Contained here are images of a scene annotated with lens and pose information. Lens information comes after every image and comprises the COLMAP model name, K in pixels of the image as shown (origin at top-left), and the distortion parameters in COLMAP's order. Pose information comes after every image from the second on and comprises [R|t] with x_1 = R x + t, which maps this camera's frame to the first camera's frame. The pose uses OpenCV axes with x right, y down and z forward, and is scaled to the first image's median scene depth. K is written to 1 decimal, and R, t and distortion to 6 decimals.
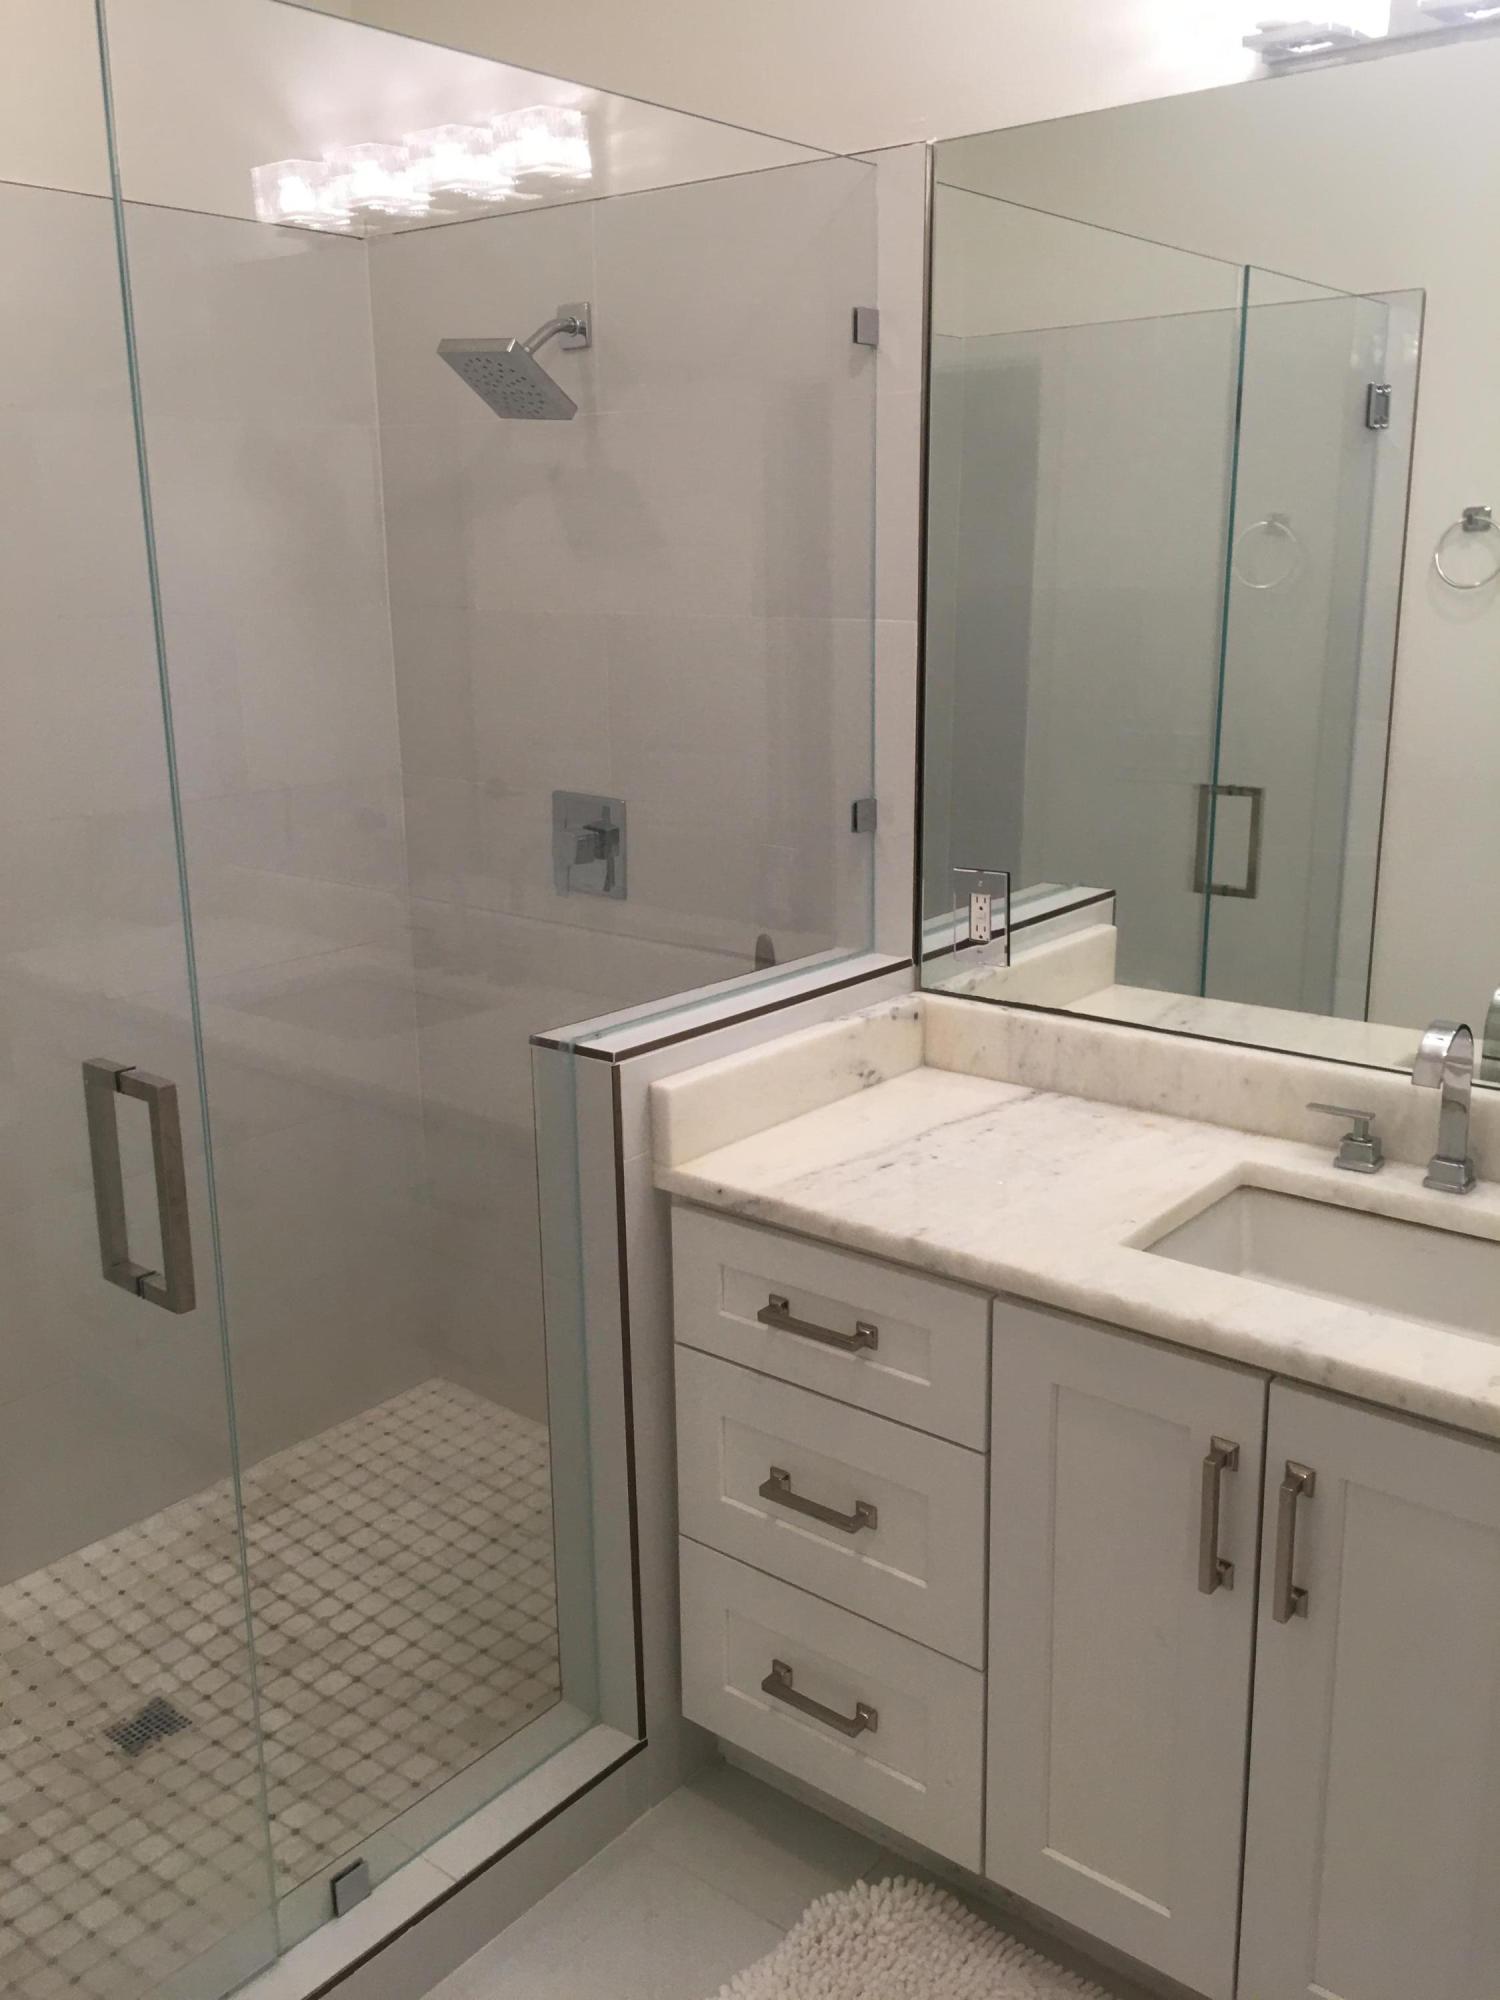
lens RADIAL K [[1717.0, 0, 737.7], [0, 1717.0, 982.6], [0, 0, 1]] dist [0.075633, -0.102740]
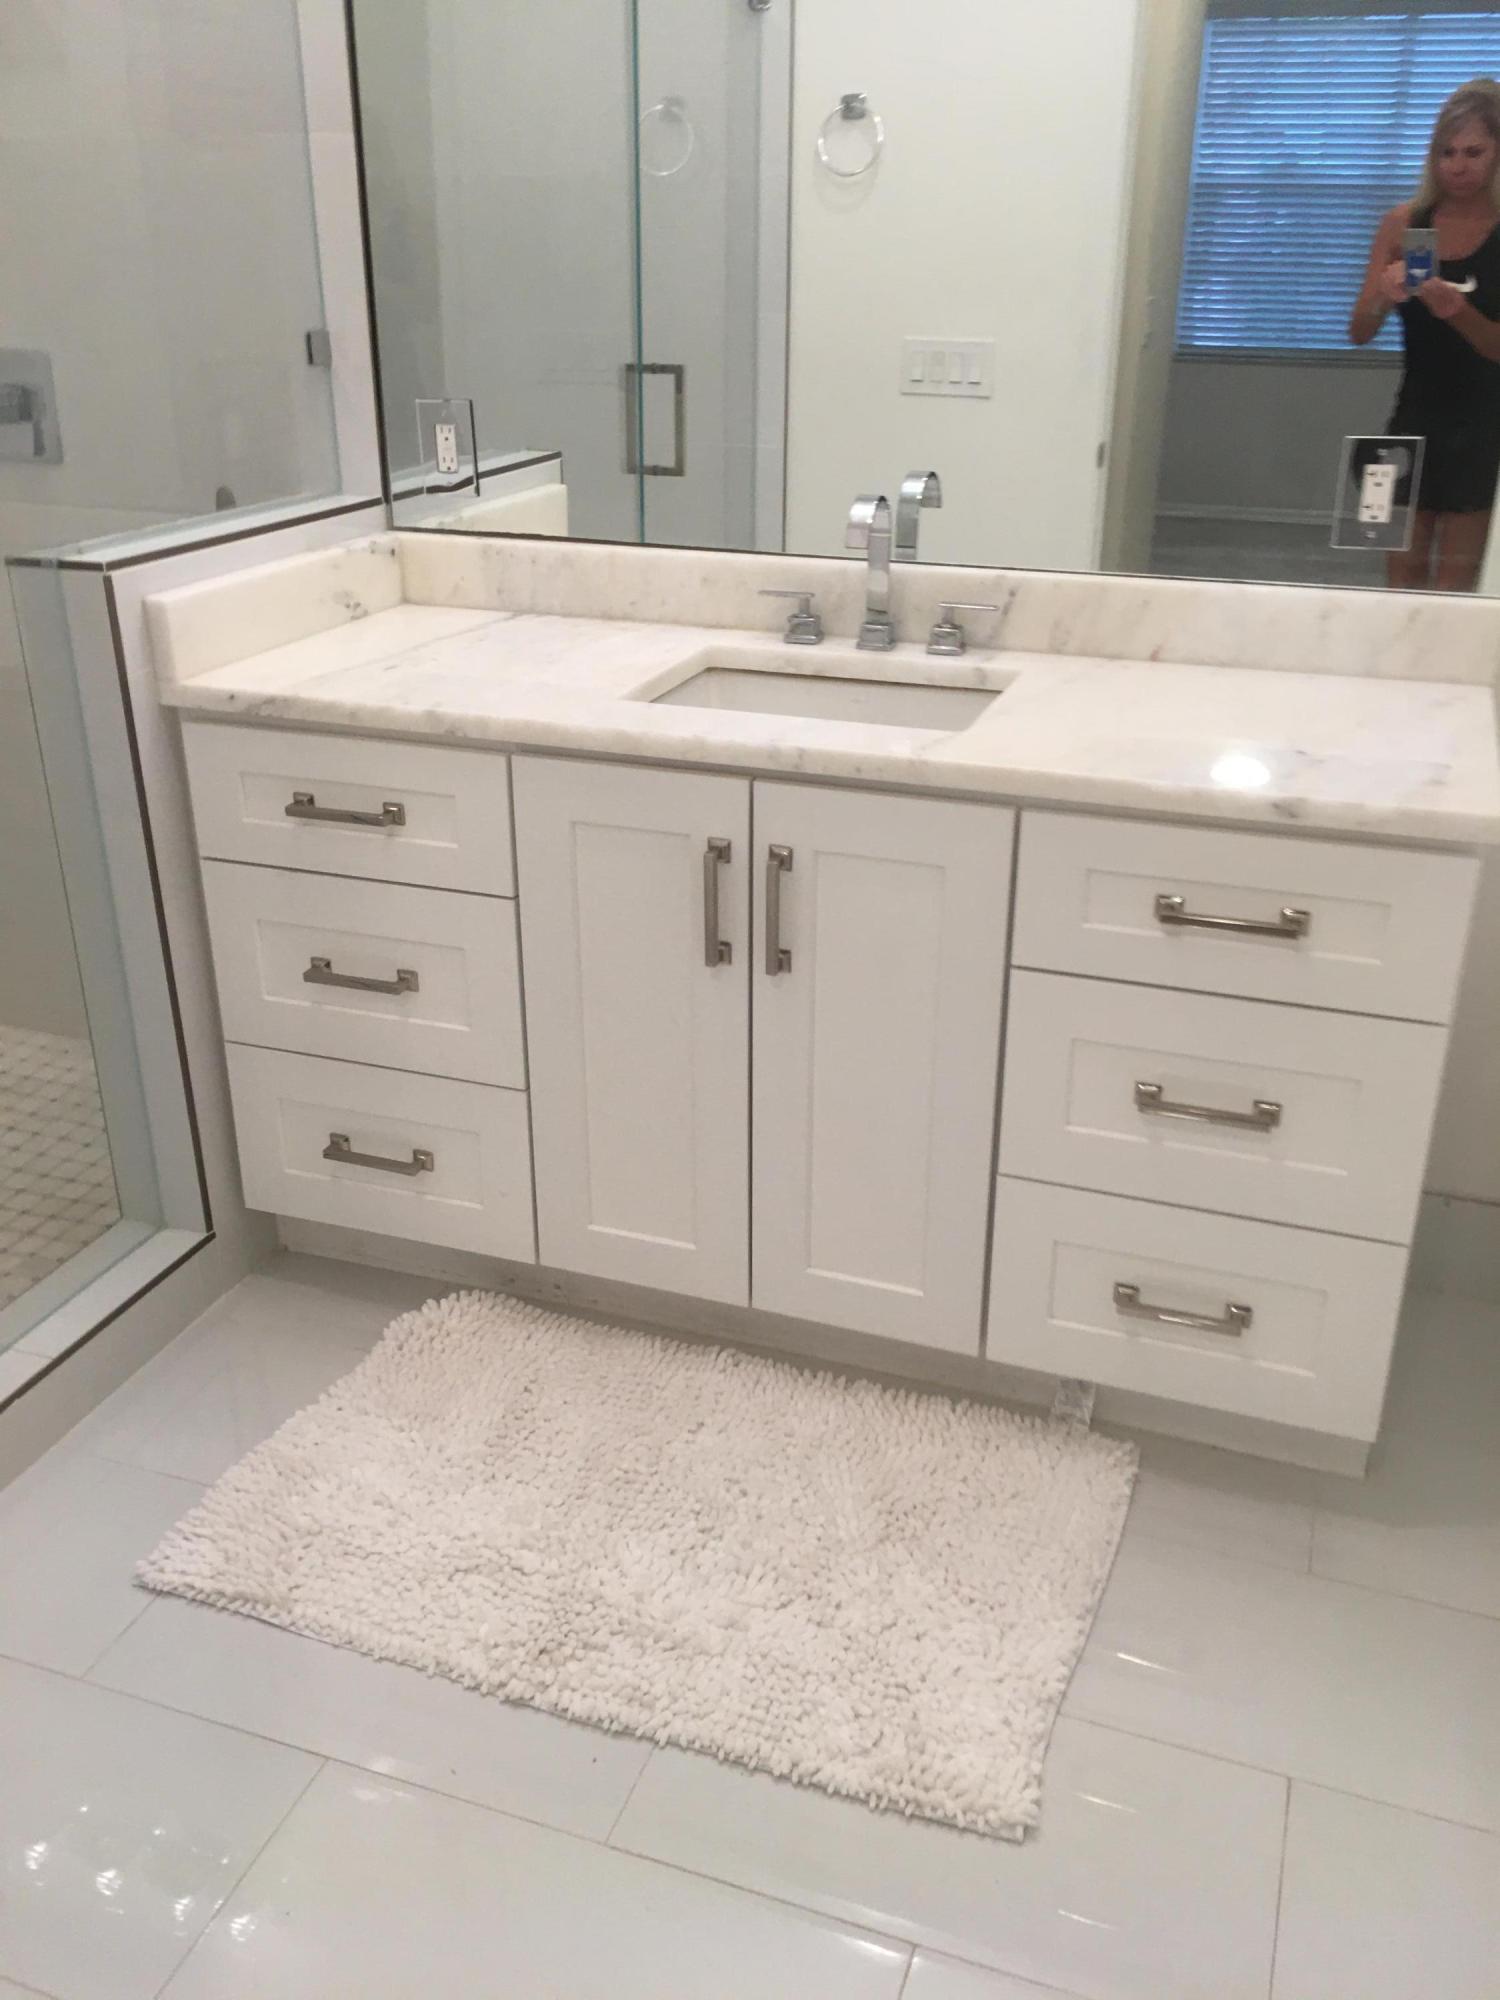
lens RADIAL K [[1727.8, 0, 750.0], [0, 1727.8, 1000.0], [0, 0, 1]] dist [0.057451, -0.095327]
pose [[0.940611, -0.119414, 0.317790, -0.068940], [0.060758, 0.980194, 0.188489, 0.118638], [-0.334004, -0.157987, 0.929237, -0.096163]]
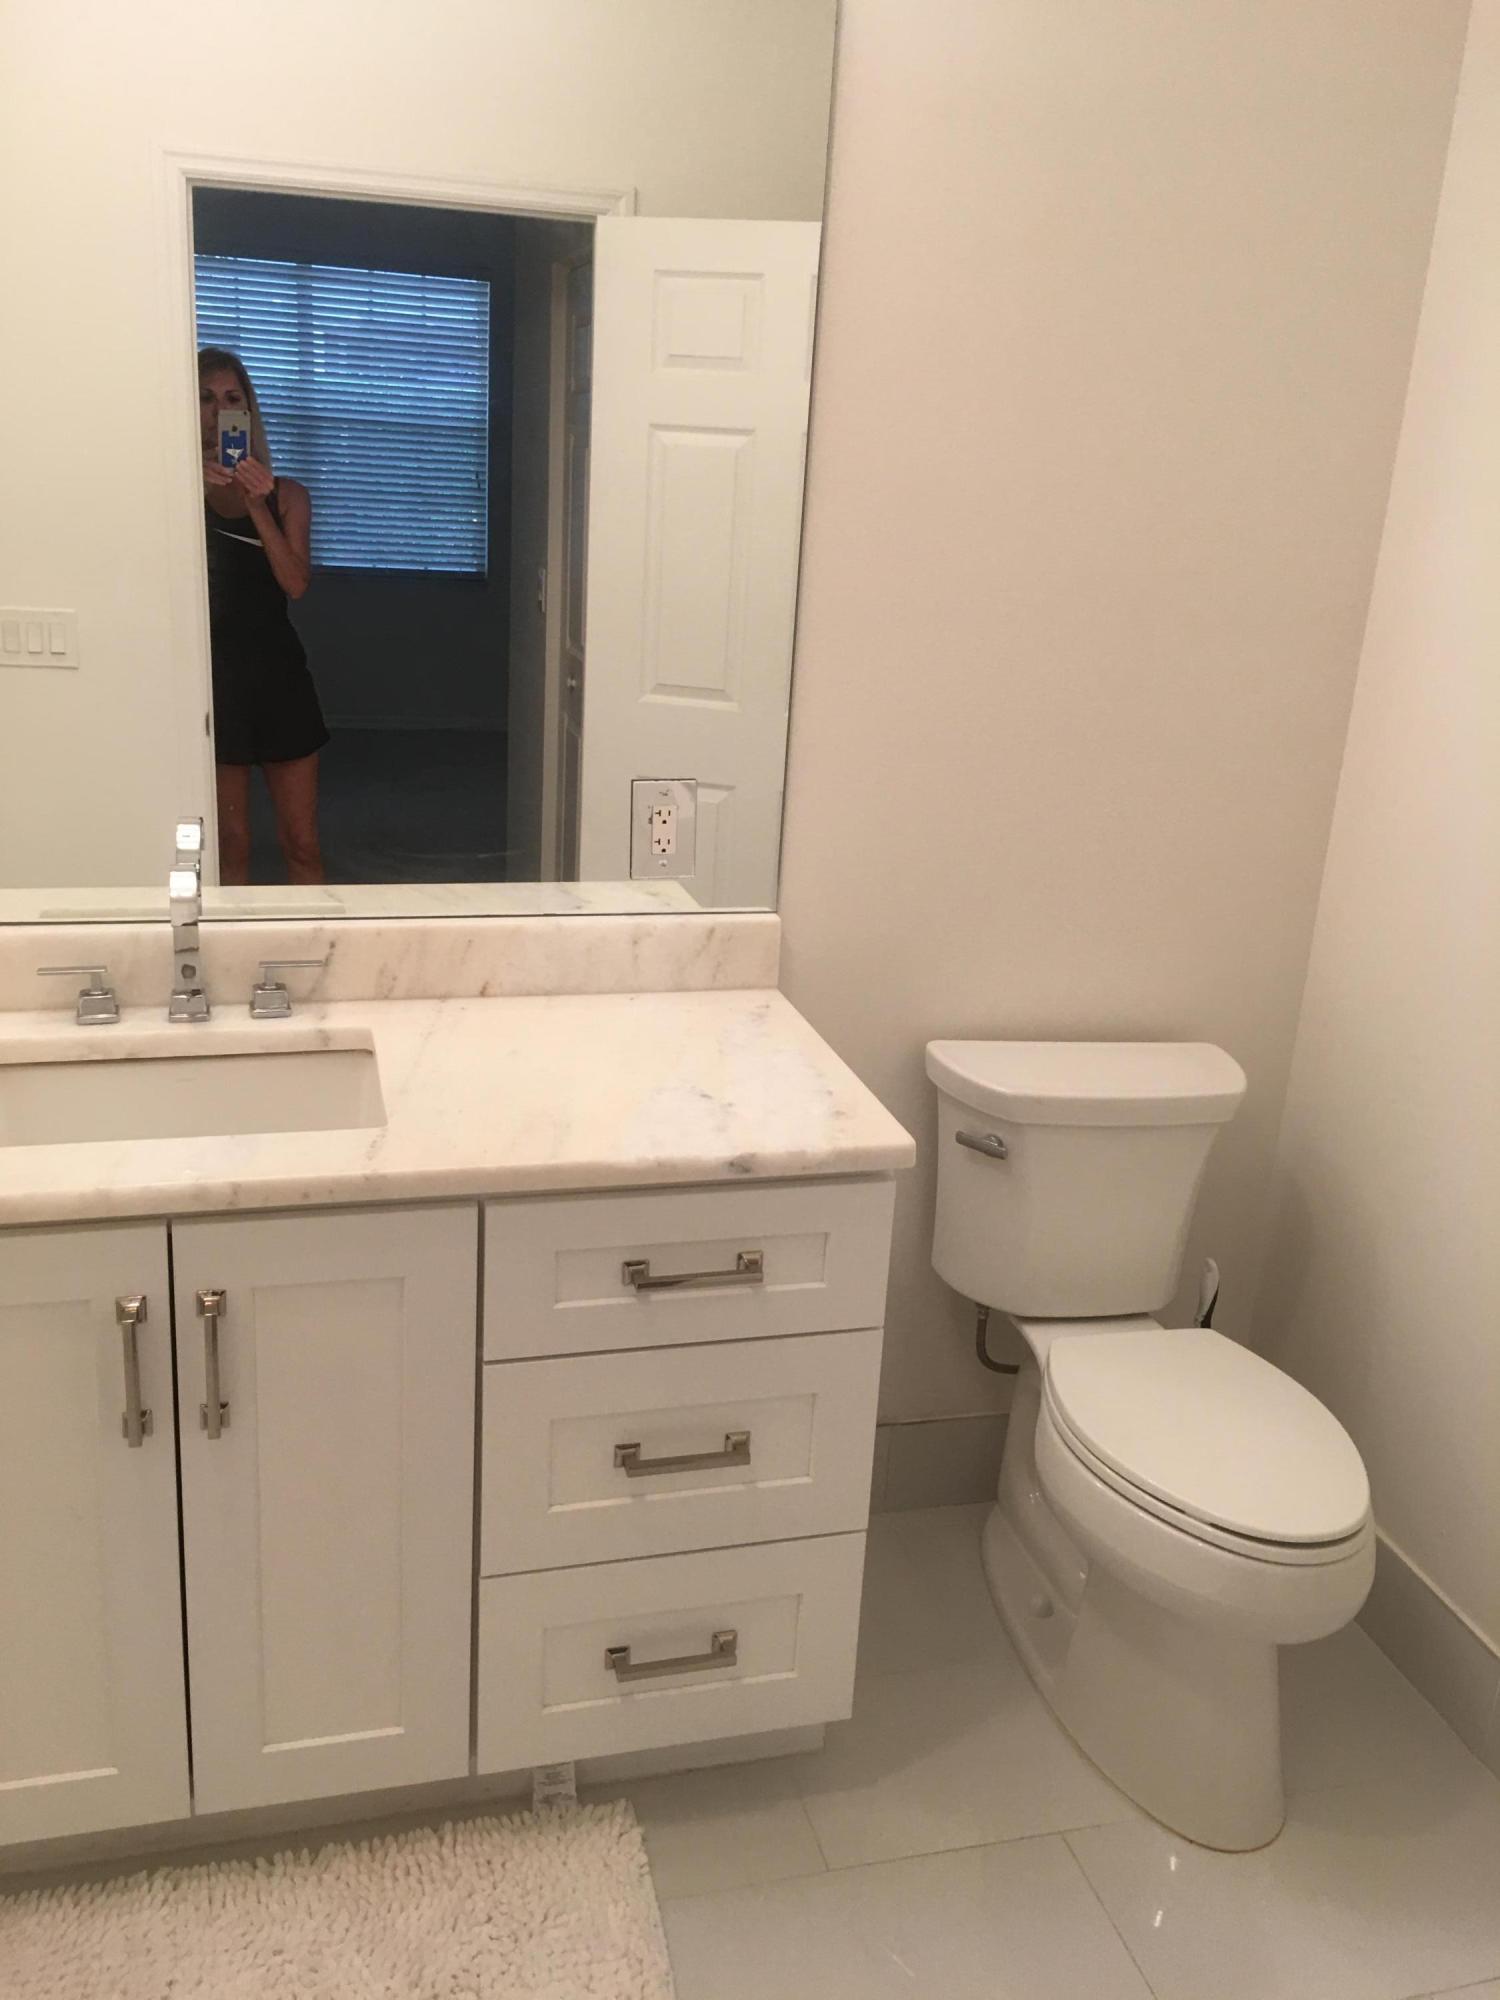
lens RADIAL K [[1702.2, 0, 782.8], [0, 1702.2, 960.8], [0, 0, 1]] dist [0.080573, -0.112556]
pose [[0.573129, -0.182207, 0.798952, -0.212499], [0.126054, 0.982966, 0.133748, -0.012731], [-0.809712, 0.024056, 0.586334, 0.073756]]
